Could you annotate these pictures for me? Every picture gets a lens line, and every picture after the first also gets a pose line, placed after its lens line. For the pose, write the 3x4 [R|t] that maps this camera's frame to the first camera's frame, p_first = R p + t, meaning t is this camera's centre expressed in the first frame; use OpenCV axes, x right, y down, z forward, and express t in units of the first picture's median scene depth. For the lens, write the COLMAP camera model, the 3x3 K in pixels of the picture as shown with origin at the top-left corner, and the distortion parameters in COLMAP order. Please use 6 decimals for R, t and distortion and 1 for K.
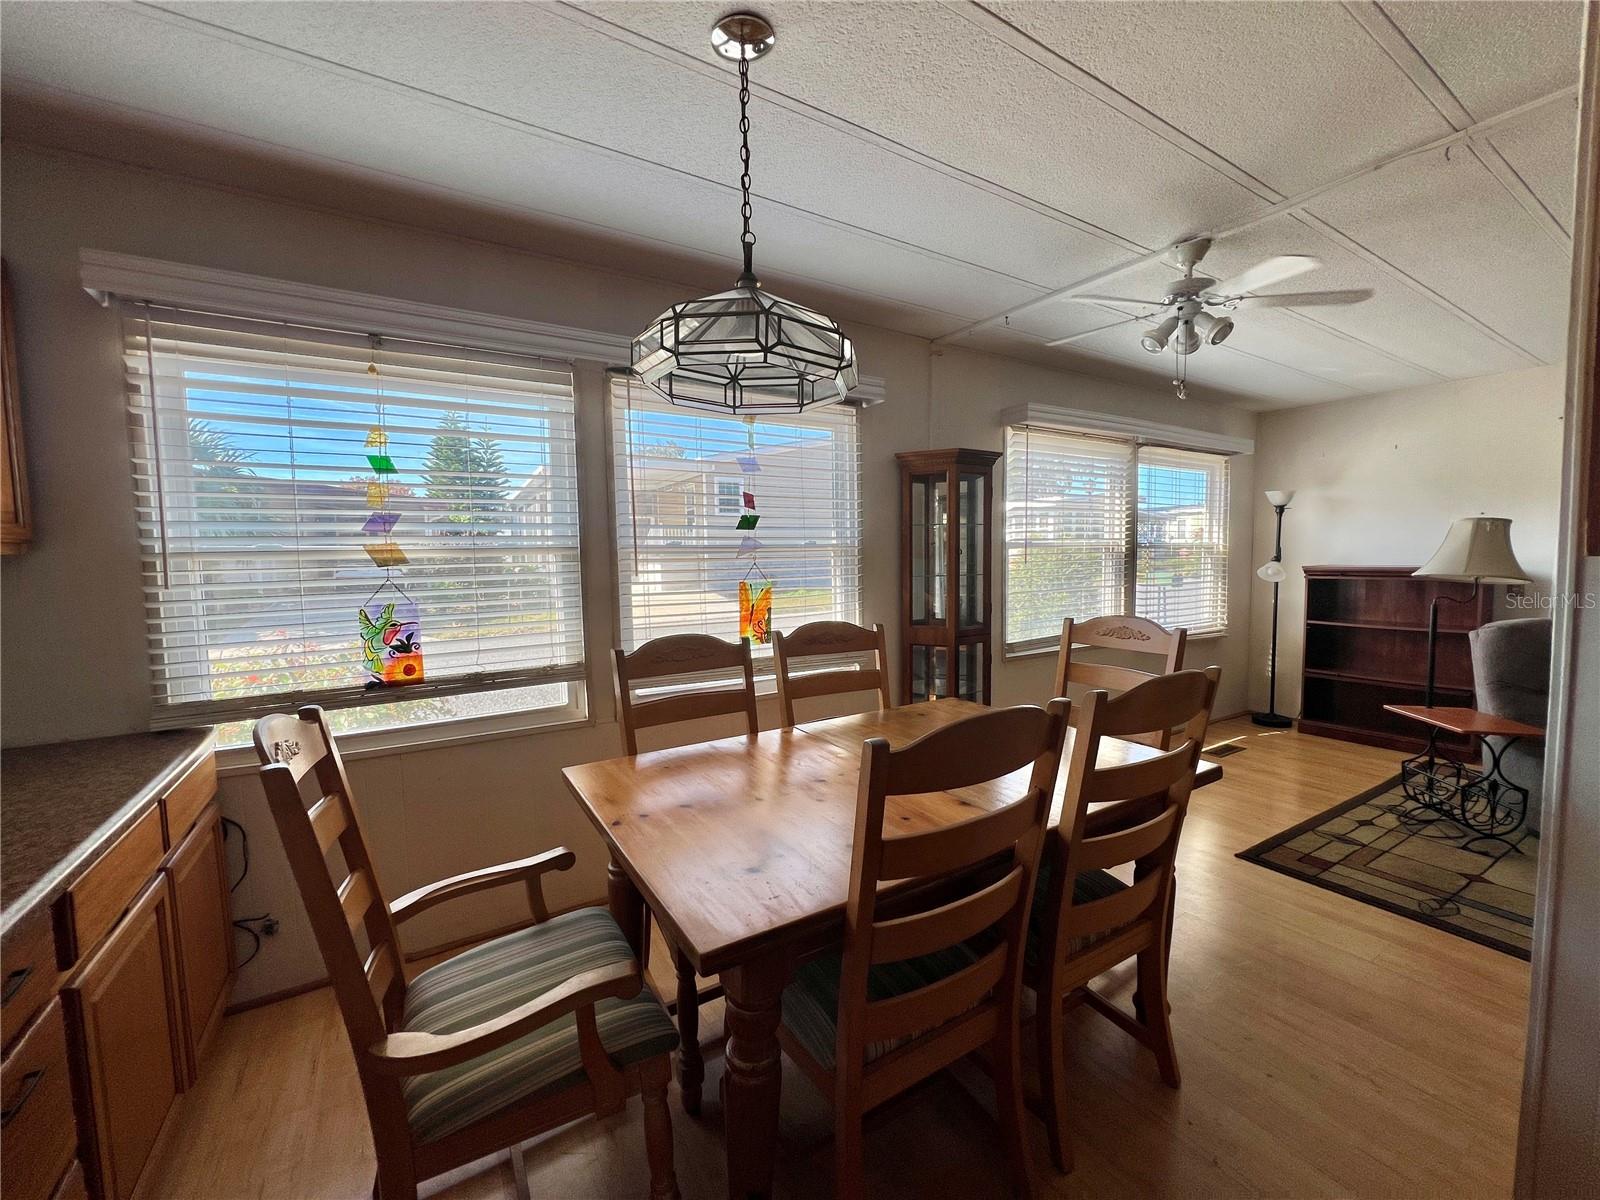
lens RADIAL K [[641.6, 0, 798.9], [0, 641.6, 599.3], [0, 0, 1]] dist [-0.003673, 0.000129]
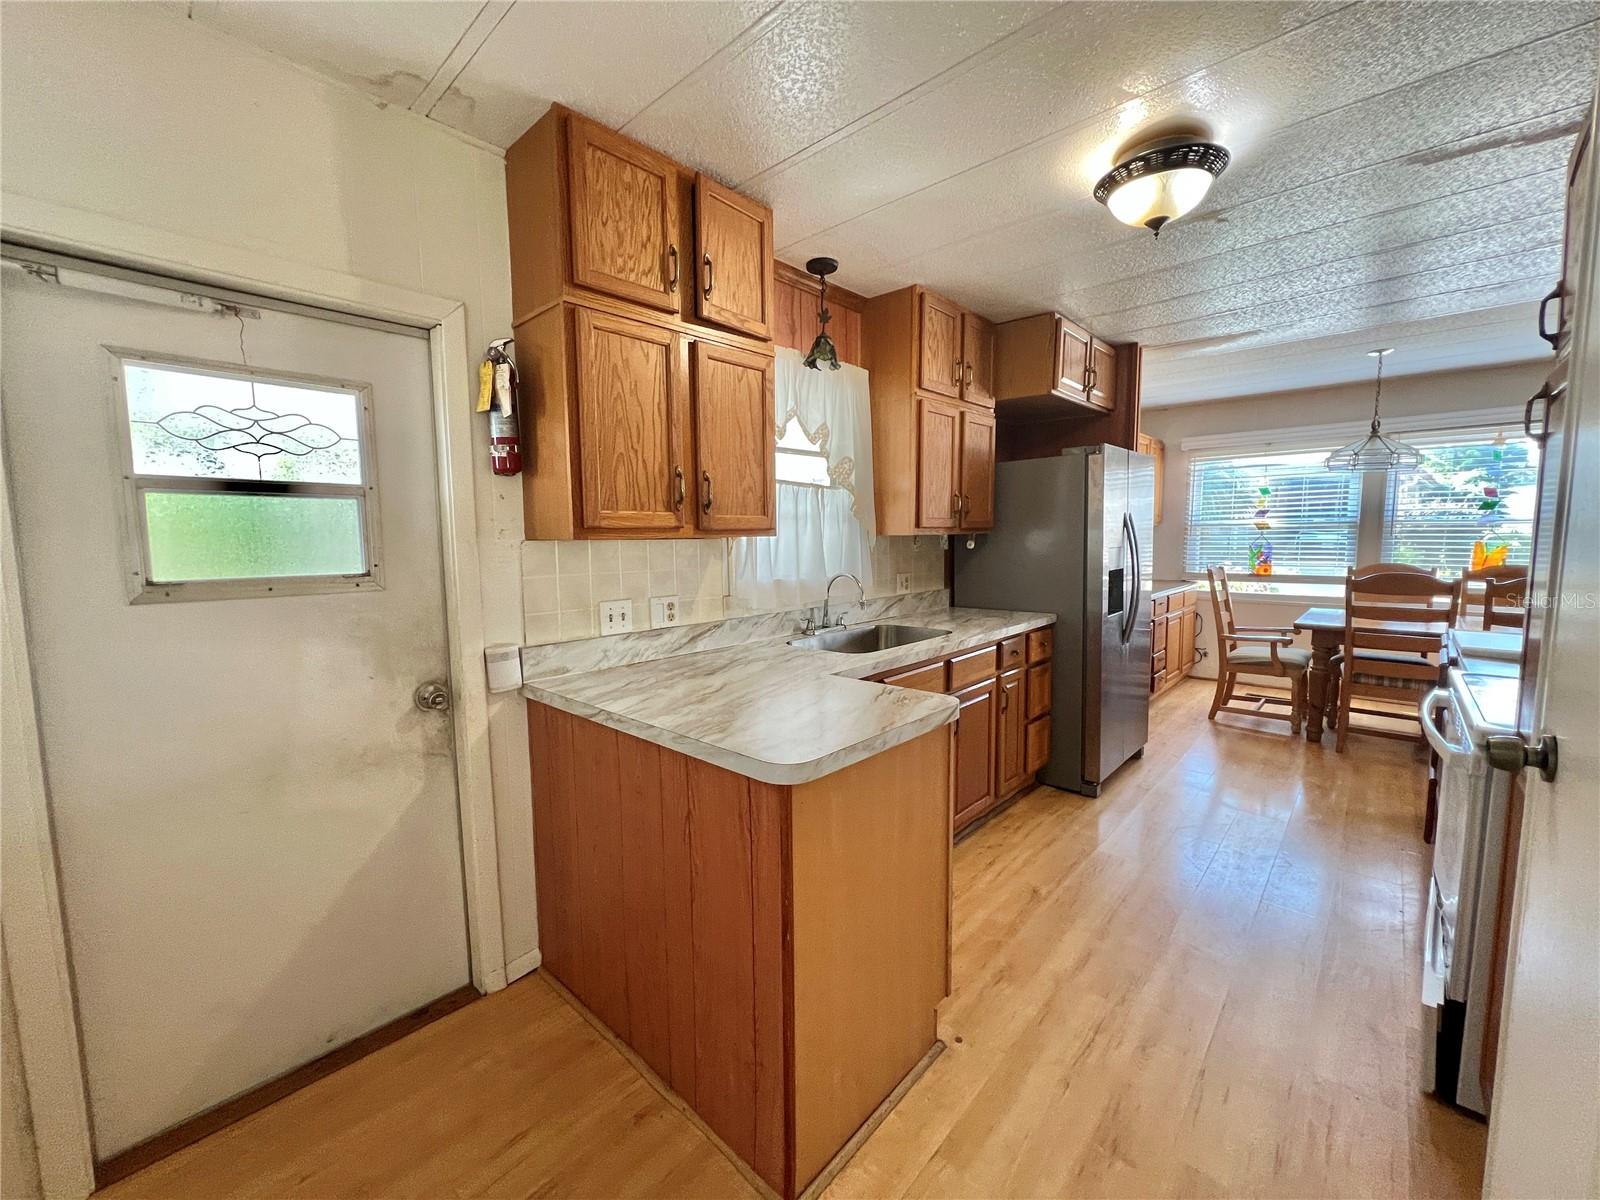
lens RADIAL K [[640.8, 0, 798.4], [0, 640.8, 598.5], [0, 0, 1]] dist [-0.003922, 0.000896]
pose [[0.265508, 0.110005, -0.957812, 1.392146], [-0.061843, 0.993367, 0.096946, 0.090692], [0.962123, 0.033494, 0.270550, -1.525045]]
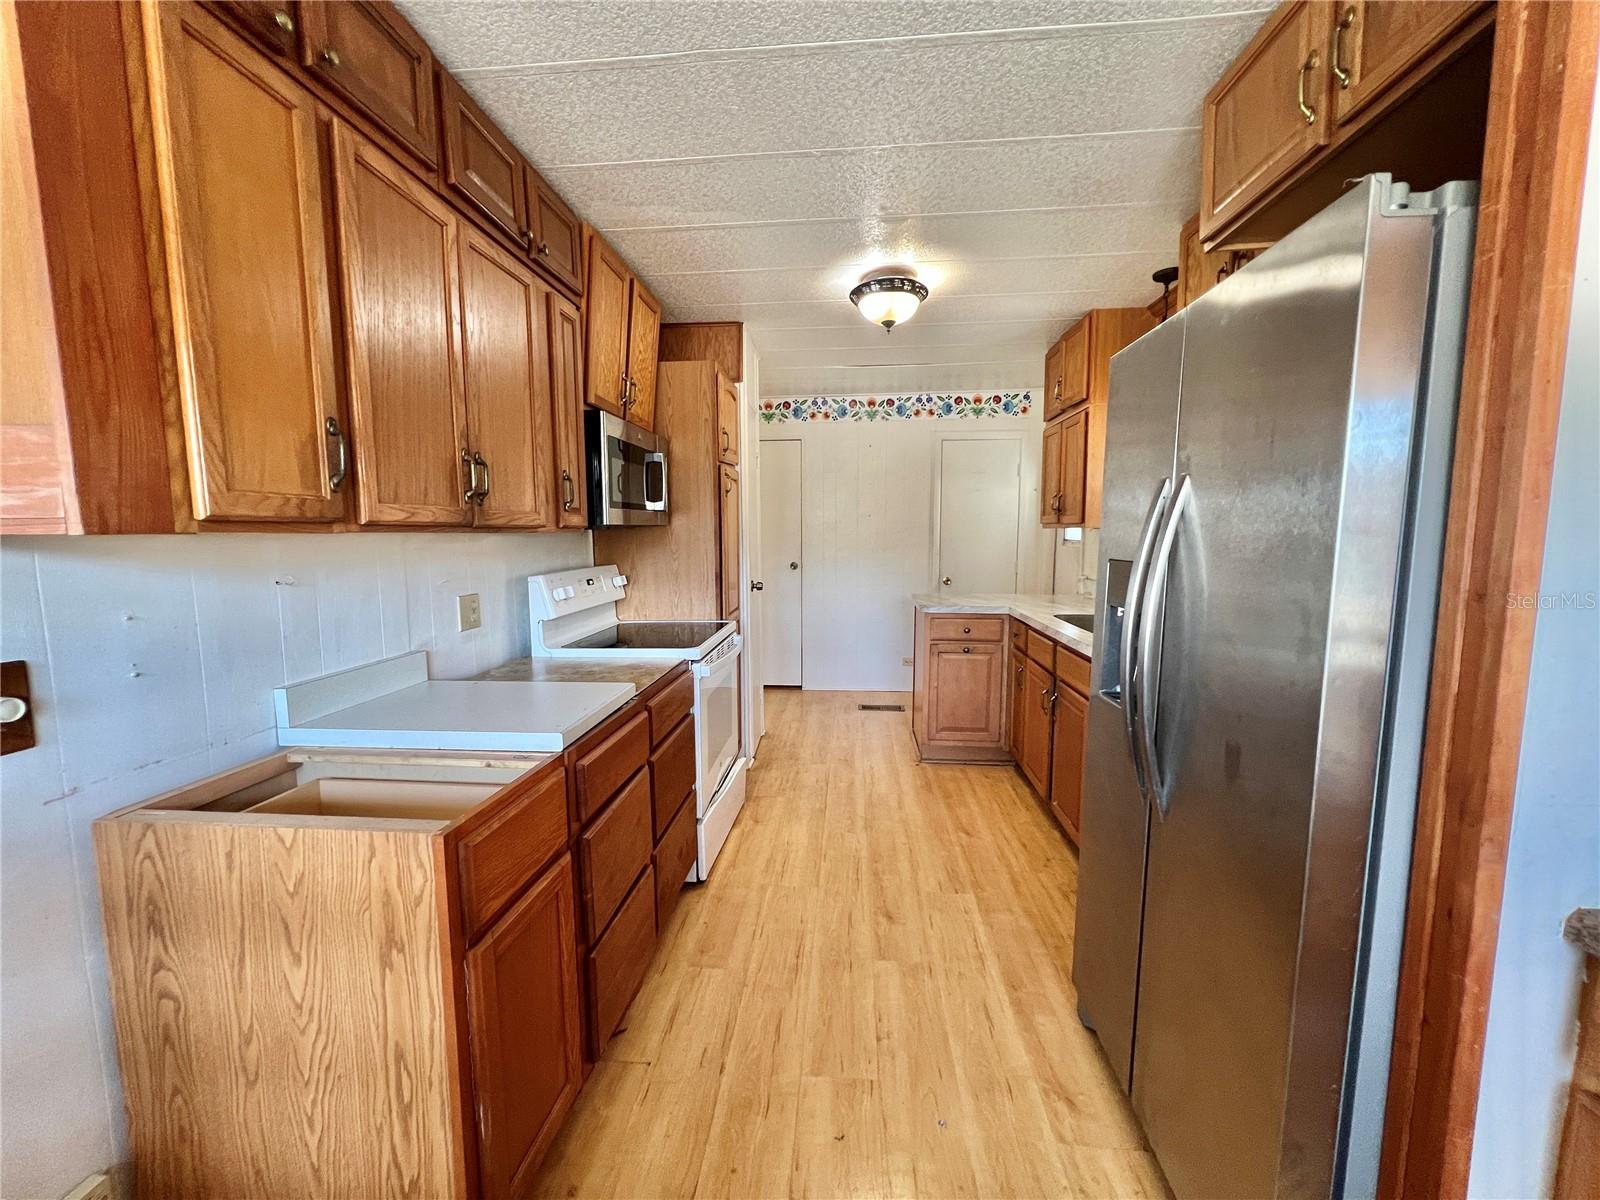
lens RADIAL K [[640.8, 0, 798.0], [0, 640.8, 599.6], [0, 0, 1]] dist [-0.003922, 0.000896]
pose [[-0.801664, -0.043939, 0.596158, -0.072336], [0.060483, 0.986215, 0.154020, -0.020264], [-0.594707, 0.159529, -0.787956, 0.460610]]
